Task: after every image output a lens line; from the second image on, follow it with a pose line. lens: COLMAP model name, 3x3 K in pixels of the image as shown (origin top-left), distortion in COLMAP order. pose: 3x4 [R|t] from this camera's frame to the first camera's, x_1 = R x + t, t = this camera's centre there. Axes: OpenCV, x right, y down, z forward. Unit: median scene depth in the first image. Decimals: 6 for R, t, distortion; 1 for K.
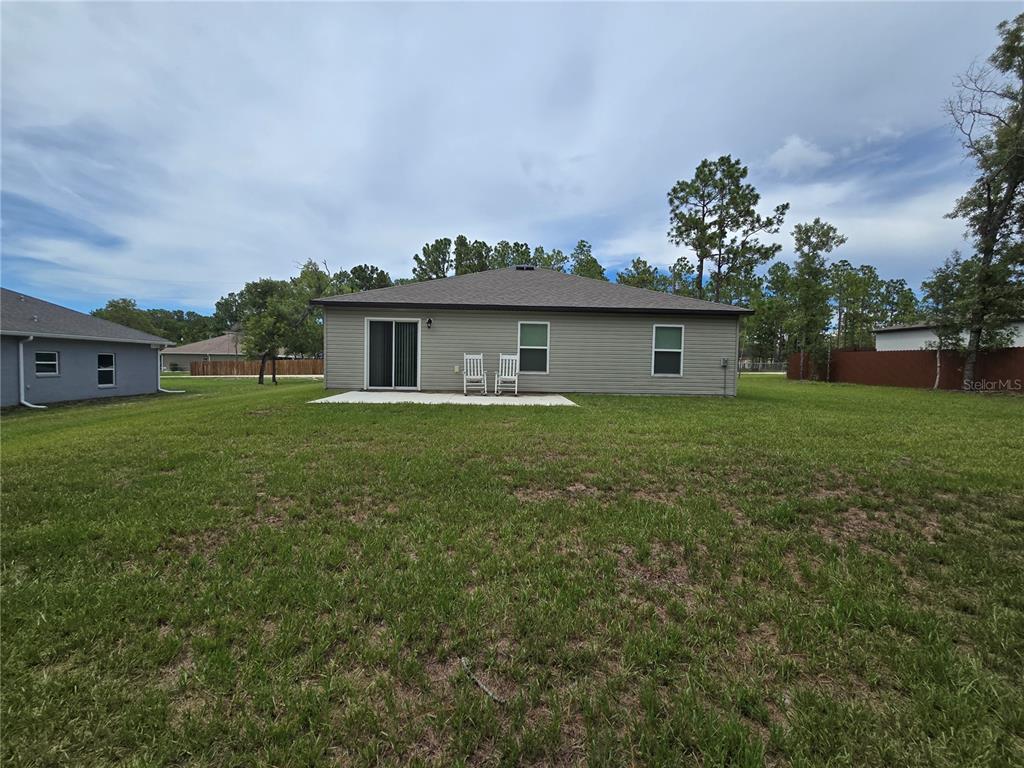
lens RADIAL K [[420.3, 0, 507.4], [0, 420.3, 380.4], [0, 0, 1]] dist [-0.002905, 0.000608]
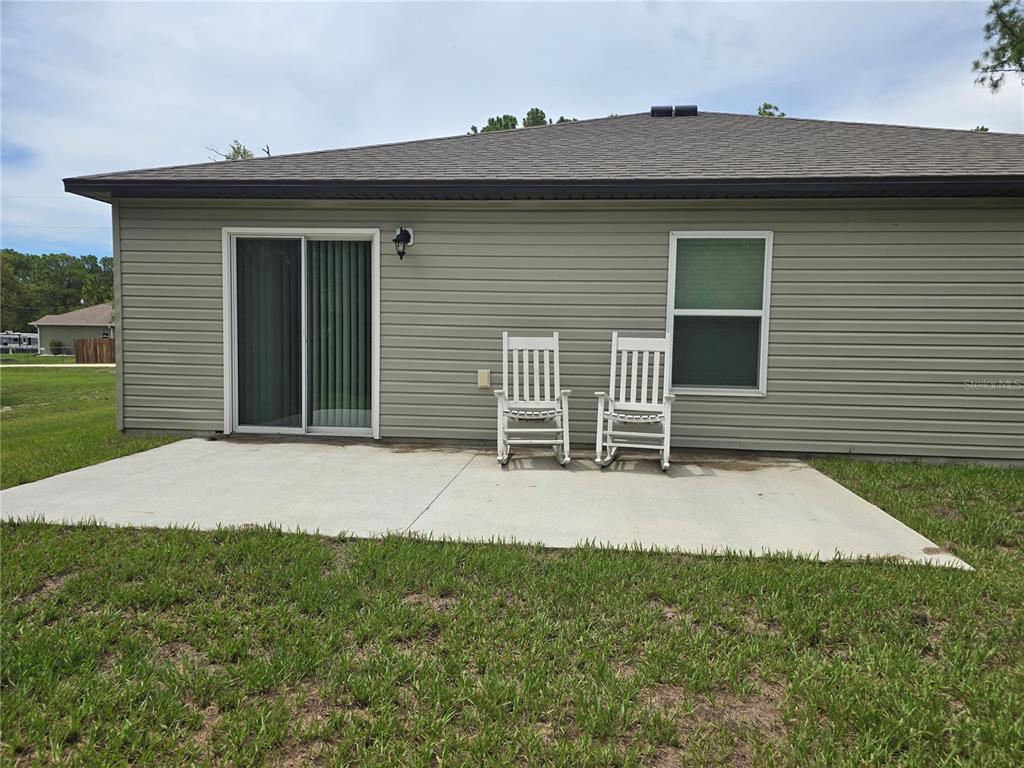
lens RADIAL K [[695.1, 0, 512.0], [0, 695.1, 384.0], [0, 0, 1]] dist [0.067158, -0.000186]
pose [[0.989264, 0.009634, -0.145819, -0.015398], [-0.006471, 0.999734, 0.022145, -0.034716], [0.145993, -0.020964, 0.989063, 0.446460]]
